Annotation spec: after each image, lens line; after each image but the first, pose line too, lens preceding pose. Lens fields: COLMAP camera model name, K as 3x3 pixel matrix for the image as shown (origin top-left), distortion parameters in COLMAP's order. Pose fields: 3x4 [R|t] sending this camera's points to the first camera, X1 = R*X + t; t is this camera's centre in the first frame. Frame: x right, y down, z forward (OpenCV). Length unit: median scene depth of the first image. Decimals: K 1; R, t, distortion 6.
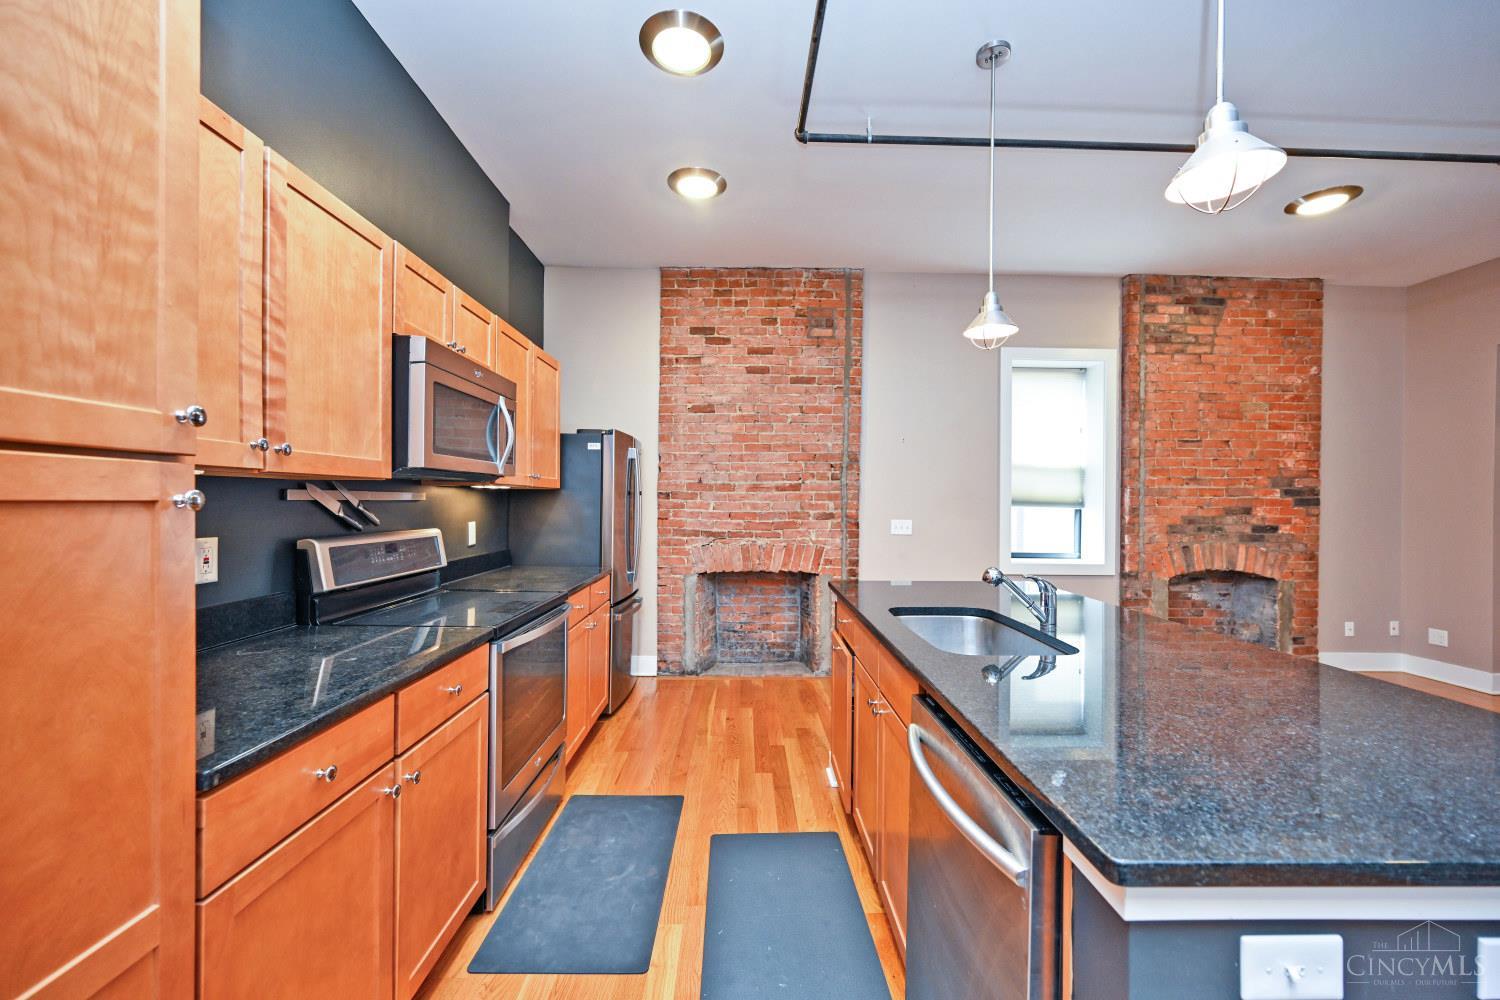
lens RADIAL K [[587.6, 0, 752.3], [0, 587.6, 504.4], [0, 0, 1]] dist [-0.000600, -0.000138]
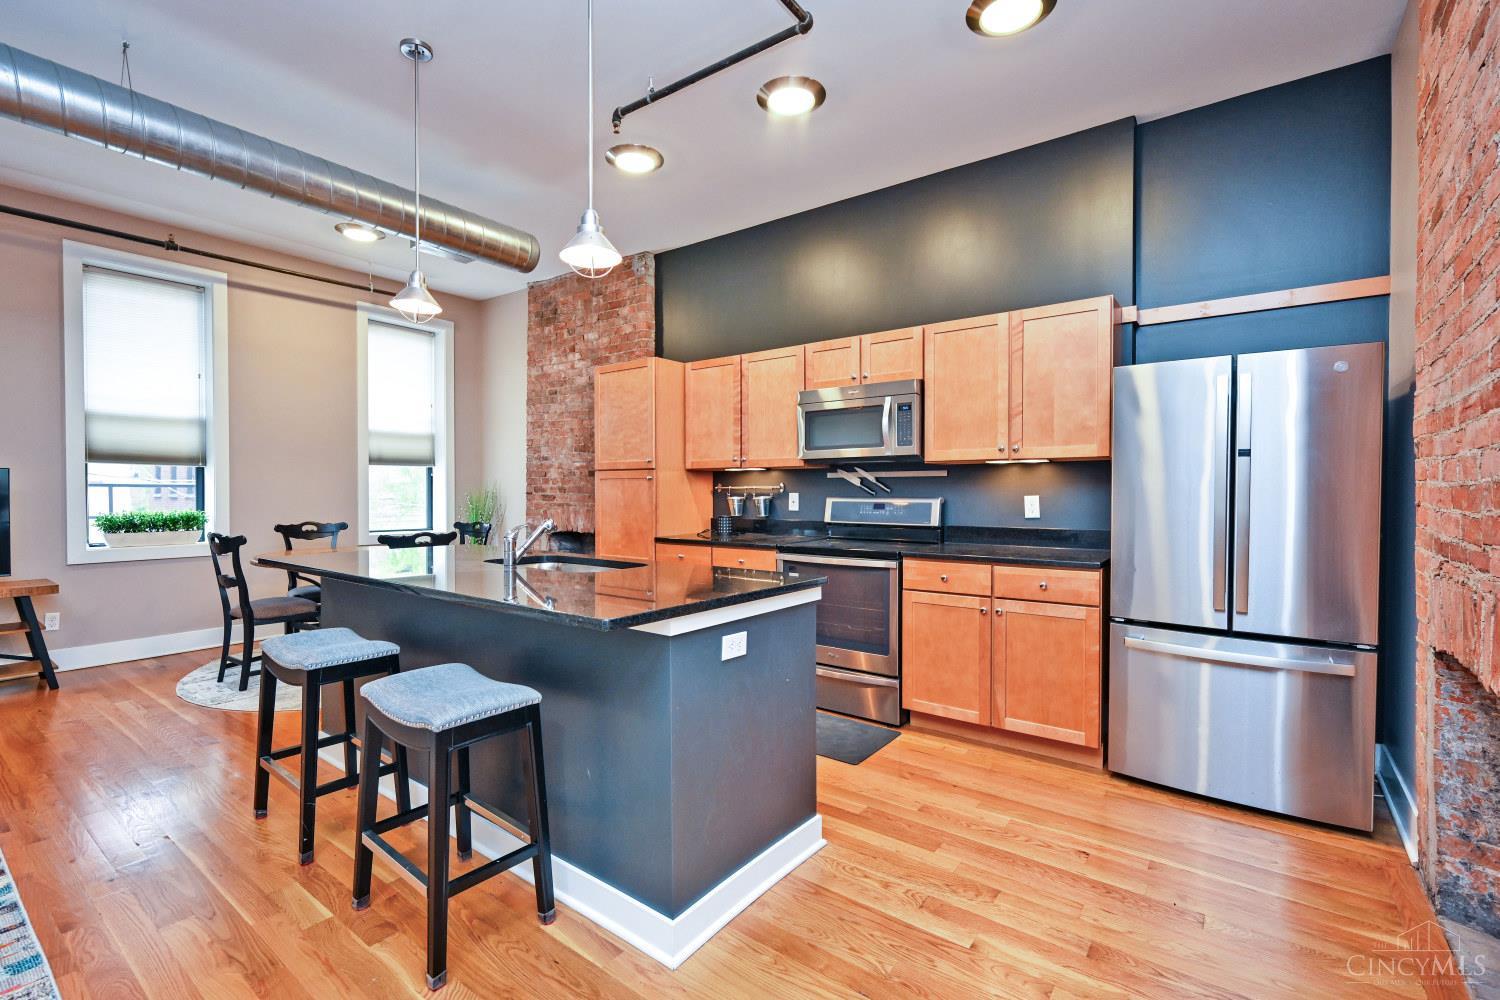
lens RADIAL K [[669.5, 0, 728.4], [0, 669.5, 499.4], [0, 0, 1]] dist [0.001429, -0.000053]
pose [[-0.625763, 0.003602, -0.780005, 0.540518], [-0.007870, 0.999909, 0.010931, 0.019093], [0.779973, 0.012979, -0.625678, 0.914228]]
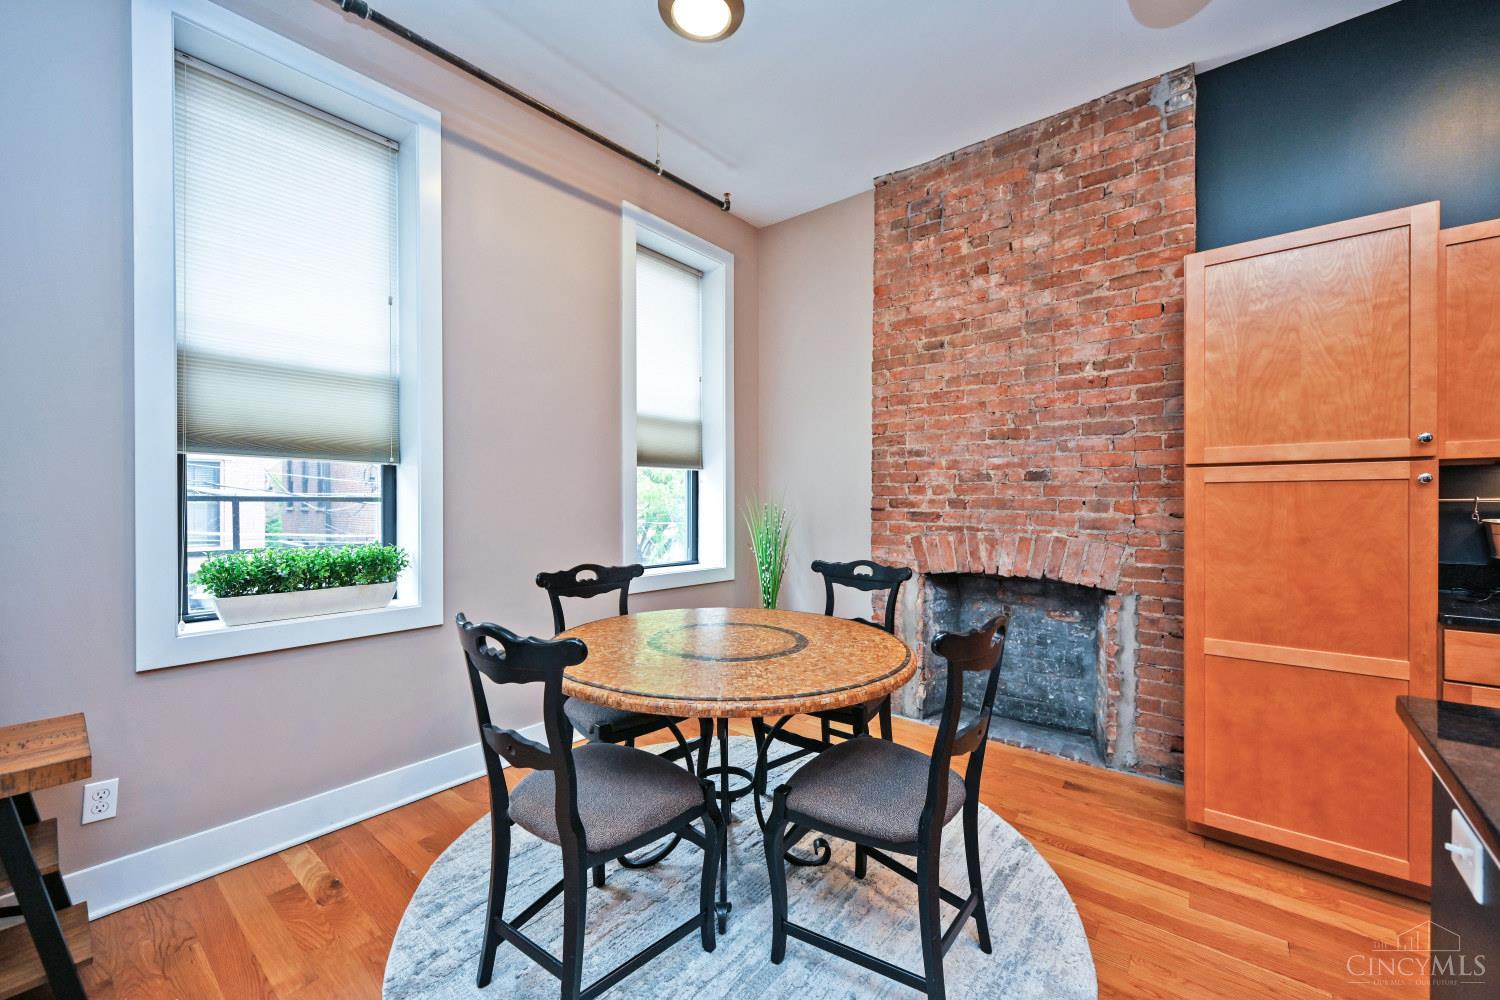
lens RADIAL K [[587.6, 0, 752.3], [0, 587.6, 504.4], [0, 0, 1]] dist [-0.000600, -0.000138]
pose [[-0.652457, -0.001492, -0.757824, 0.407206], [-0.005148, 0.999984, 0.002464, 0.017491], [0.757808, 0.005508, -0.652454, 0.101131]]
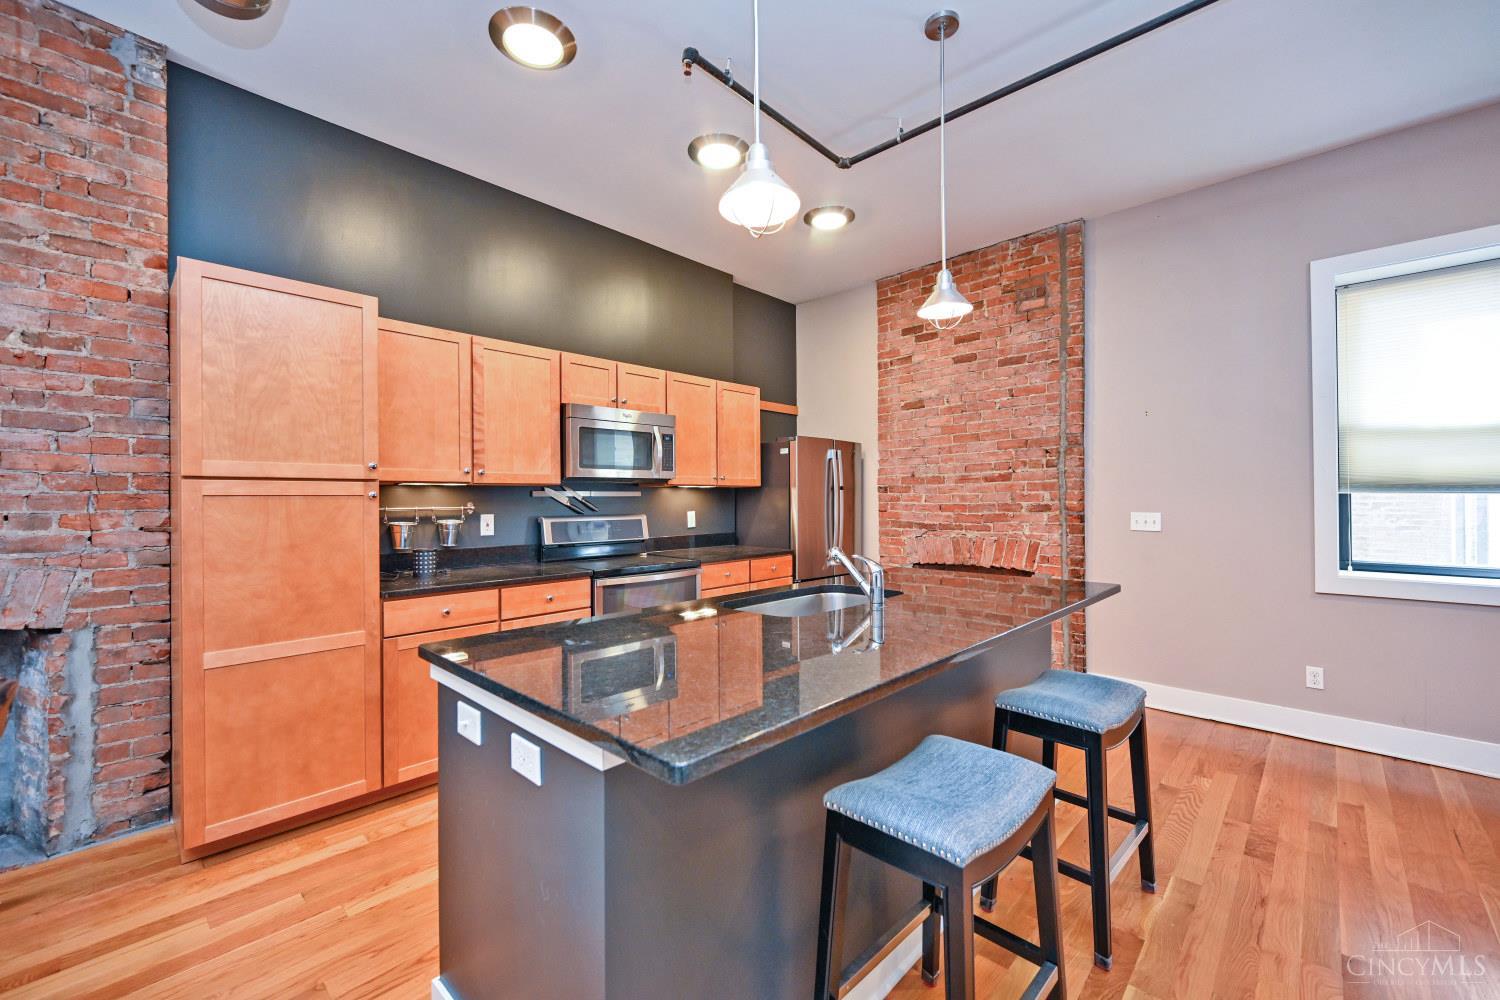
lens RADIAL K [[605.5, 0, 747.5], [0, 605.5, 499.2], [0, 0, 1]] dist [0.000318, 0.000190]
pose [[0.711850, -0.014301, -0.702186, 0.454506], [0.009812, 0.999898, -0.010418, 0.011637], [0.702263, 0.000526, 0.711917, 0.031511]]
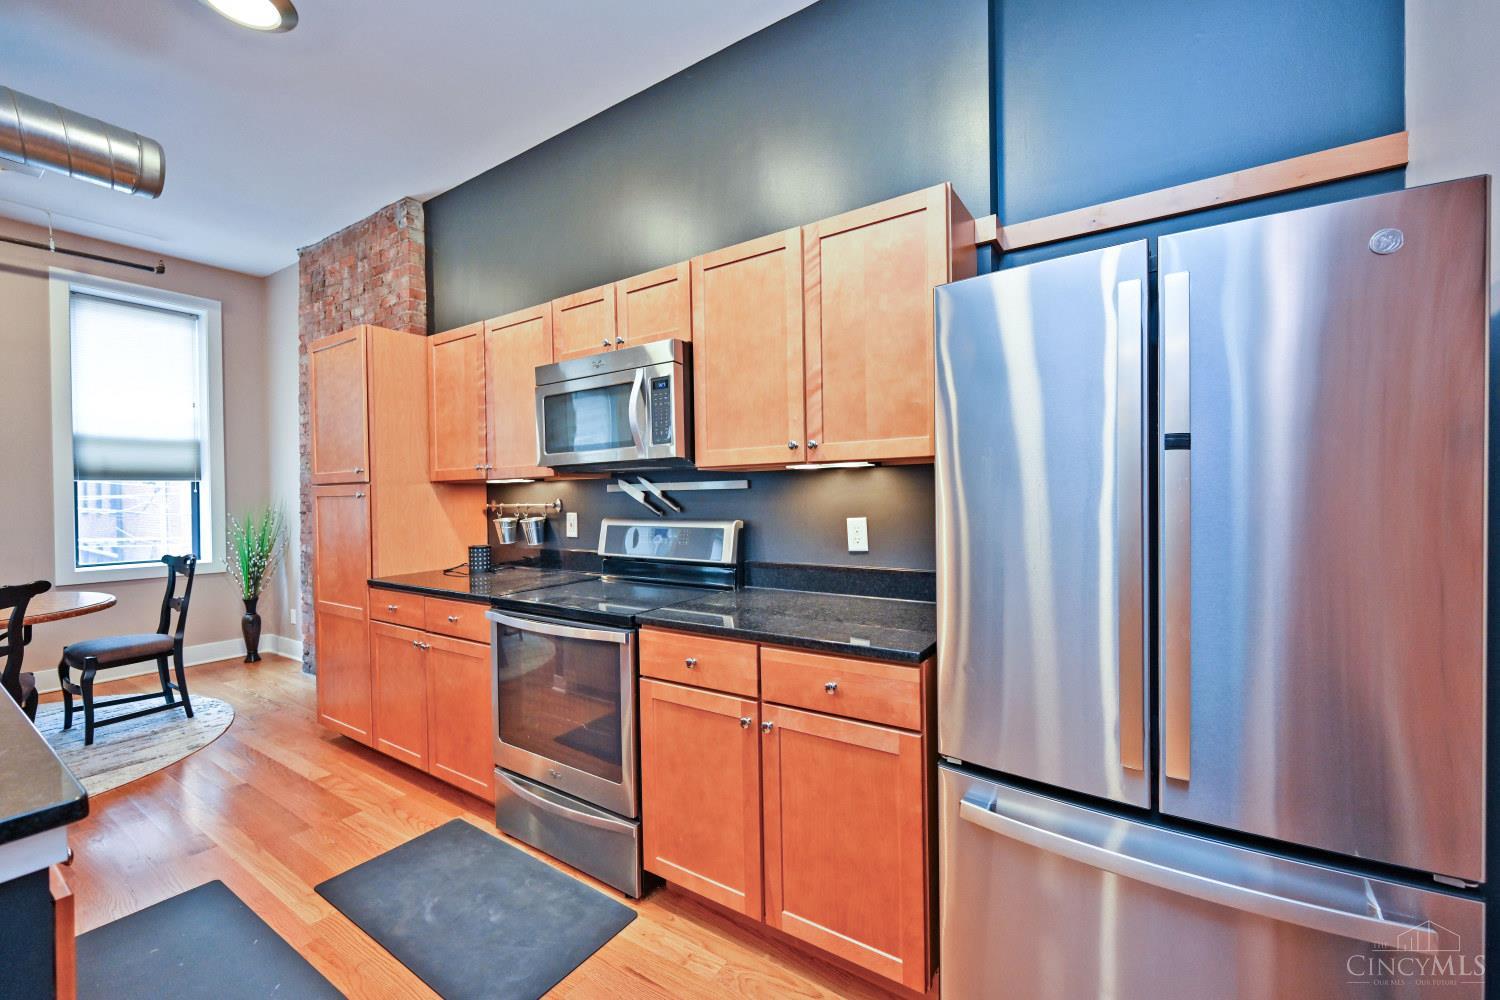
lens RADIAL K [[605.5, 0, 747.5], [0, 605.5, 499.2], [0, 0, 1]] dist [0.000318, 0.000190]
pose [[-0.569655, 0.008542, -0.821839, 0.119785], [0.007774, 0.999957, 0.005004, 0.002641], [0.821847, -0.003538, -0.569697, 0.896403]]
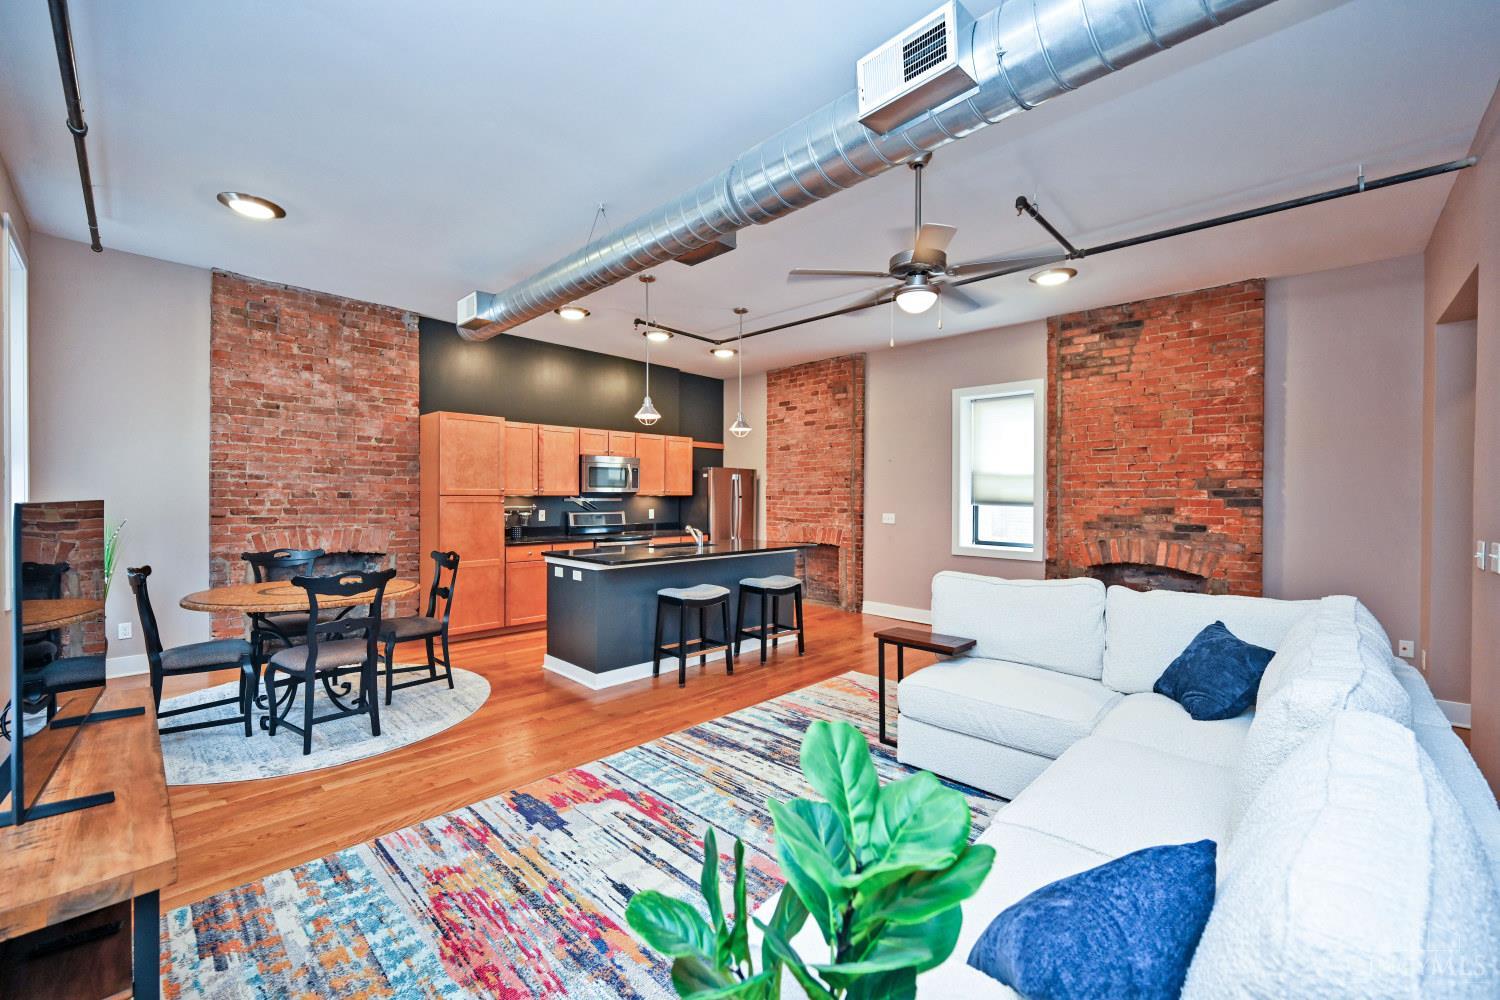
lens RADIAL K [[602.1, 0, 730.6], [0, 602.1, 501.6], [0, 0, 1]] dist [0.000331, -0.000038]
pose [[0.689809, 0.002560, -0.723987, 1.102630], [-0.002857, 0.999996, 0.000814, -0.004413], [0.723986, 0.001507, 0.689814, -0.354787]]
